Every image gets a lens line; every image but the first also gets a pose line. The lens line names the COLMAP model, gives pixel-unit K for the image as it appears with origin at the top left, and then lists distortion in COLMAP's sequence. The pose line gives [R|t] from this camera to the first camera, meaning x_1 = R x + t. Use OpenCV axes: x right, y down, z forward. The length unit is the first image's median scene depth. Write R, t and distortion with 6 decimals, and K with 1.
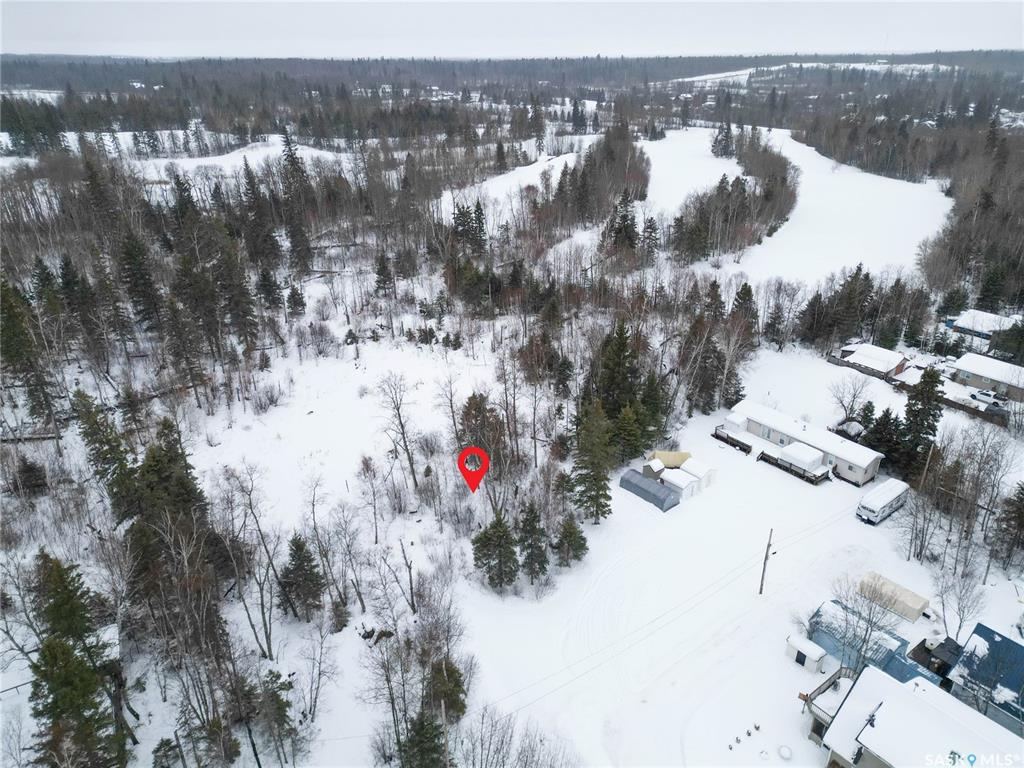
lens RADIAL K [[708.0, 0, 509.9], [0, 708.0, 388.0], [0, 0, 1]] dist [0.081947, -0.071061]
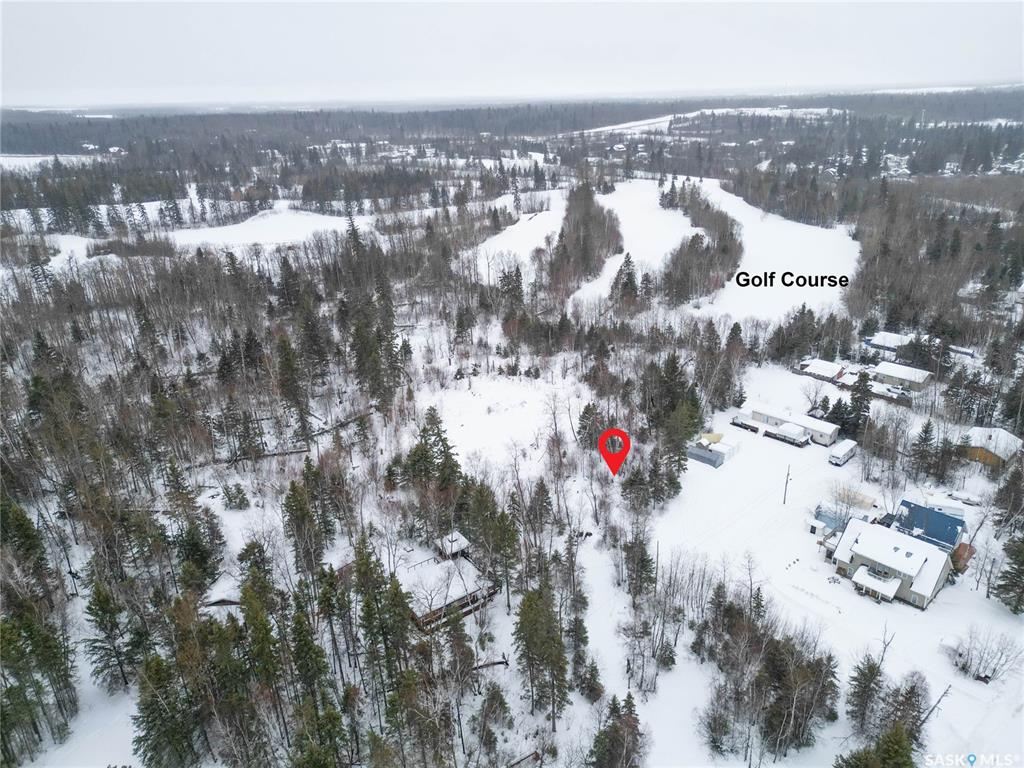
lens RADIAL K [[713.6, 0, 508.5], [0, 713.6, 382.8], [0, 0, 1]] dist [0.079210, -0.079977]
pose [[0.994258, -0.056558, 0.090844, -0.249950], [0.061337, 0.996828, -0.050711, 0.021399], [-0.087688, 0.055992, 0.994573, -0.382512]]
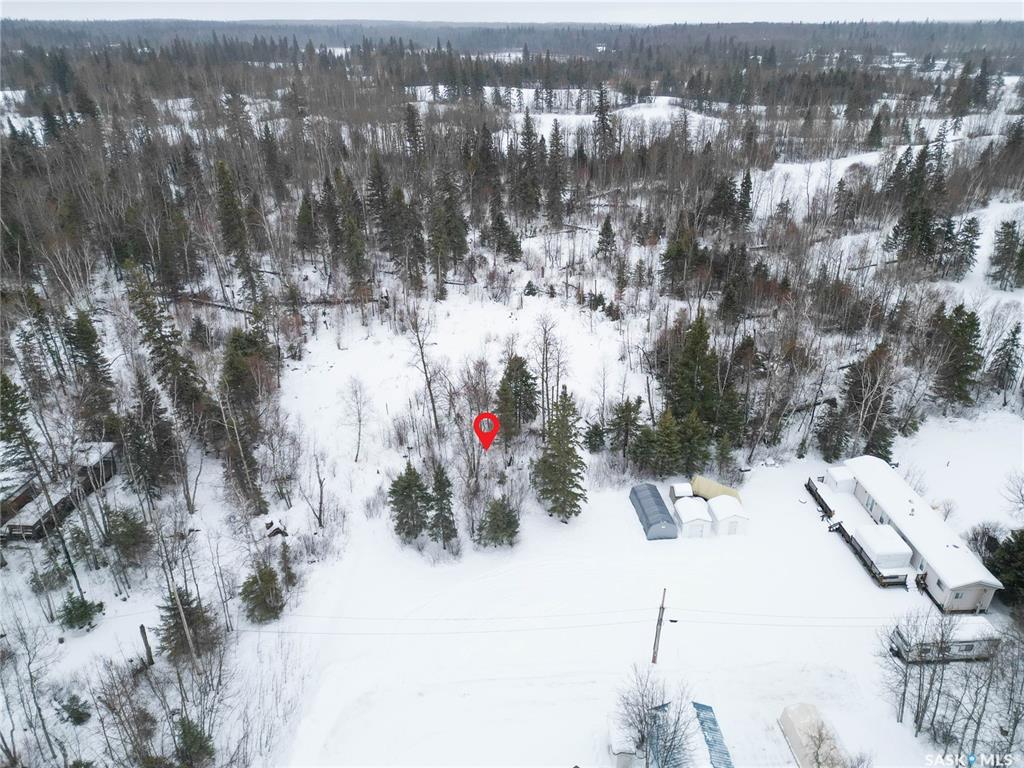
lens RADIAL K [[708.0, 0, 509.9], [0, 708.0, 388.0], [0, 0, 1]] dist [0.081947, -0.071061]
pose [[0.827033, 0.258608, -0.499138, 0.291855], [-0.239626, 0.965373, 0.103127, -0.031273], [0.508524, 0.034317, 0.860364, 0.114087]]
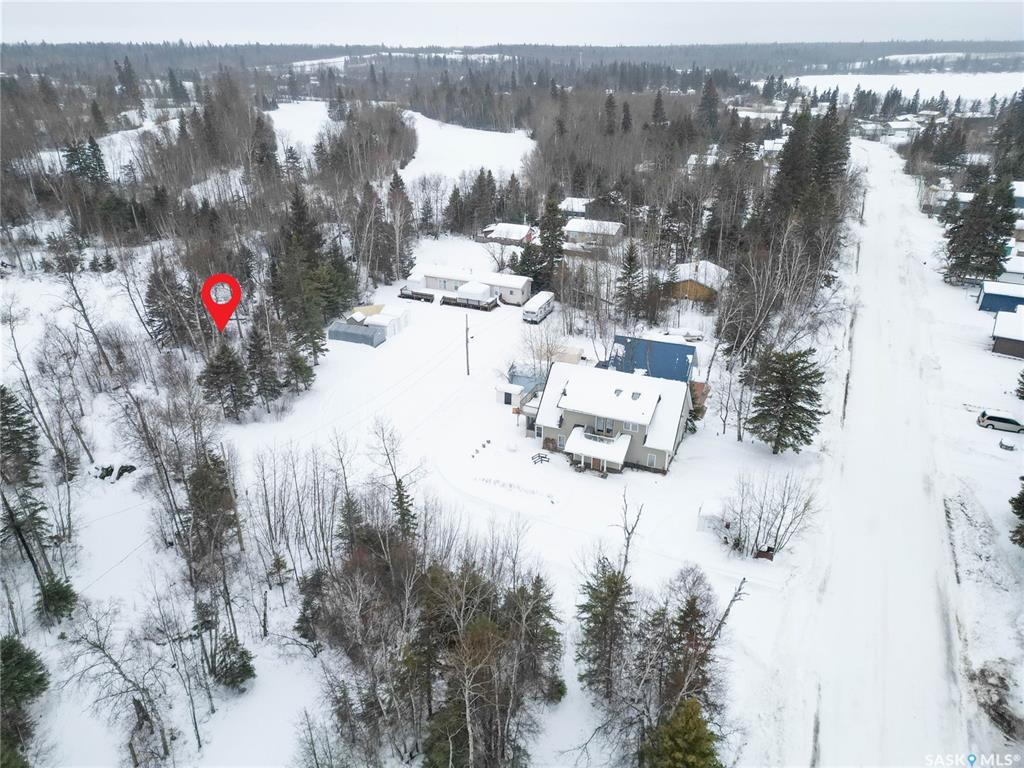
lens RADIAL K [[708.0, 0, 509.9], [0, 708.0, 388.0], [0, 0, 1]] dist [0.081947, -0.071061]
pose [[0.875123, -0.203189, 0.439173, -0.061315], [0.202108, 0.978096, 0.049796, 0.141963], [-0.439672, 0.045182, 0.897021, -0.048909]]
